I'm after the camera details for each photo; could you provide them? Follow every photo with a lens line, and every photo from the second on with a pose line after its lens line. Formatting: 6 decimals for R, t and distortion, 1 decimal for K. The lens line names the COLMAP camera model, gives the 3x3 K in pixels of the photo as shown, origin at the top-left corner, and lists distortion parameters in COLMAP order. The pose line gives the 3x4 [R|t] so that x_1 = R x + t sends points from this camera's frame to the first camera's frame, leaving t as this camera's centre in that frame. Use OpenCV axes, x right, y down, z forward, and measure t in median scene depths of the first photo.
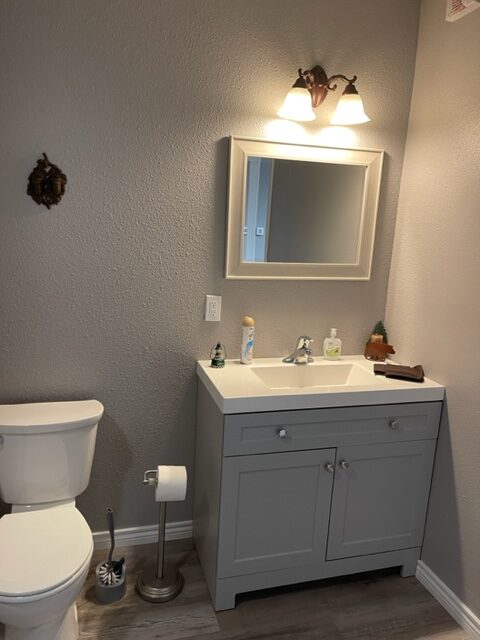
lens RADIAL K [[487.6, 0, 240.4], [0, 487.6, 320.1], [0, 0, 1]] dist [0.045051, -0.000070]
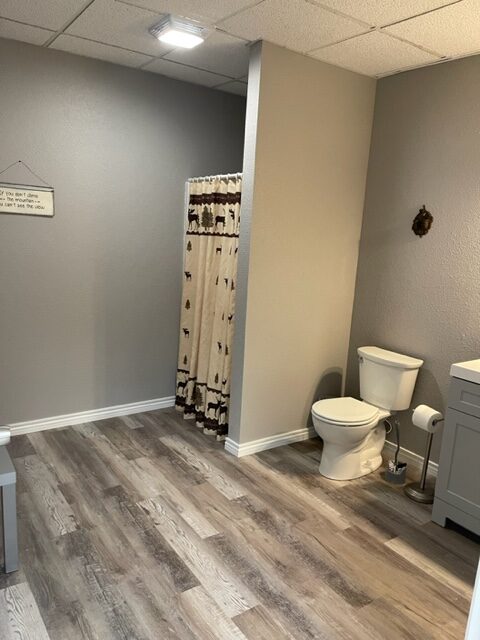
lens RADIAL K [[487.6, 0, 240.4], [0, 487.6, 320.5], [0, 0, 1]] dist [0.045051, -0.000070]
pose [[0.316312, 0.142097, -0.937953, 1.031452], [-0.231569, 0.970374, 0.068915, 0.074648], [0.919958, 0.195402, 0.339846, -0.077244]]
